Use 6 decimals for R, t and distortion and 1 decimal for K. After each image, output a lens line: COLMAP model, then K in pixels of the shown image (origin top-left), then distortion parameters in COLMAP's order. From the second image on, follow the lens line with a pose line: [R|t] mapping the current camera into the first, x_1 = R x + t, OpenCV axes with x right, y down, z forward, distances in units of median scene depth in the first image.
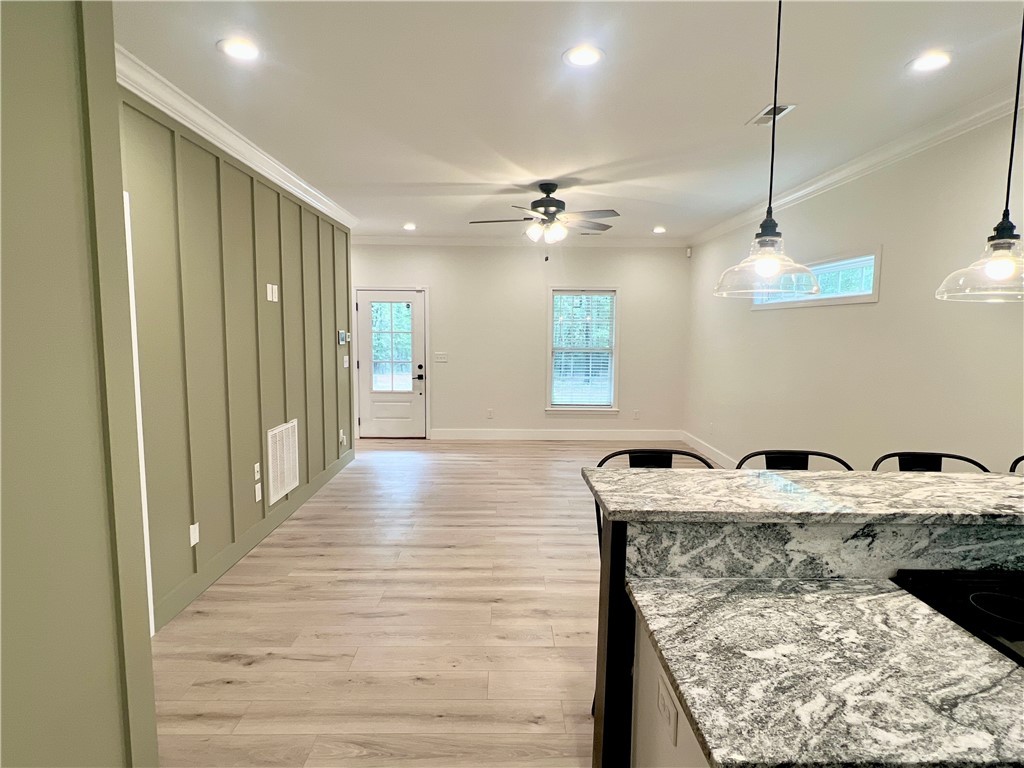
lens RADIAL K [[553.7, 0, 512.0], [0, 553.7, 384.0], [0, 0, 1]] dist [-0.002217, -0.001671]
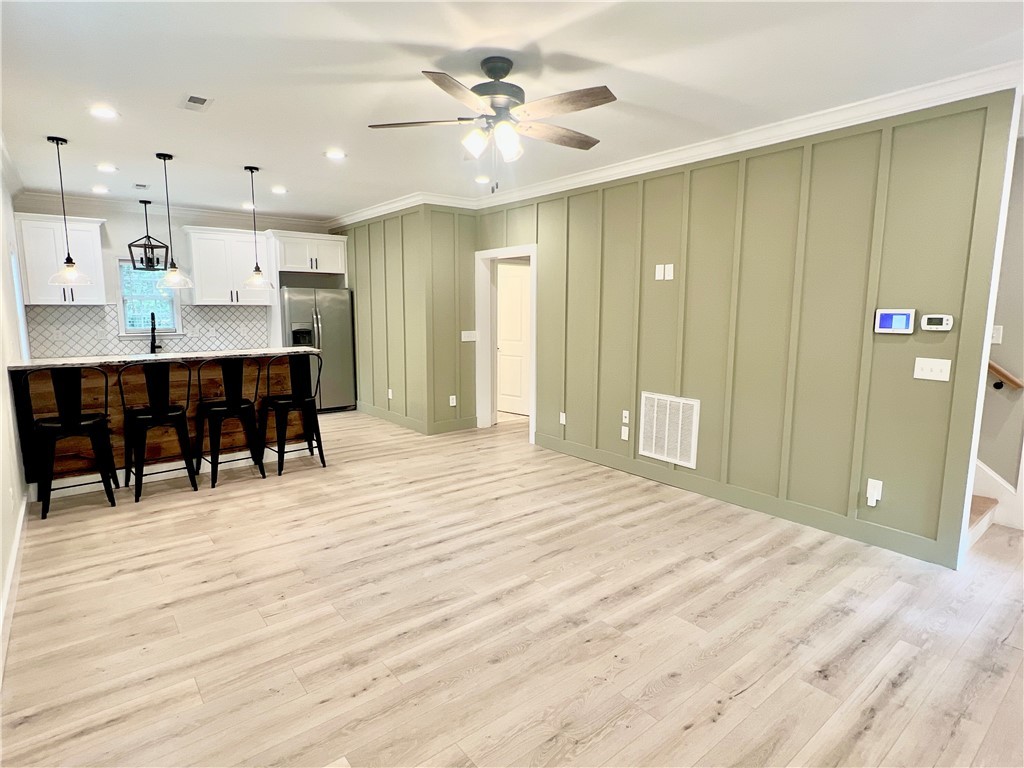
lens RADIAL K [[553.7, 0, 512.0], [0, 553.7, 384.0], [0, 0, 1]] dist [-0.002217, -0.001671]
pose [[-0.788773, 0.073709, -0.610249, 1.311601], [-0.074646, 0.973951, 0.214122, -0.429166], [0.610135, 0.214446, -0.762724, 4.519938]]
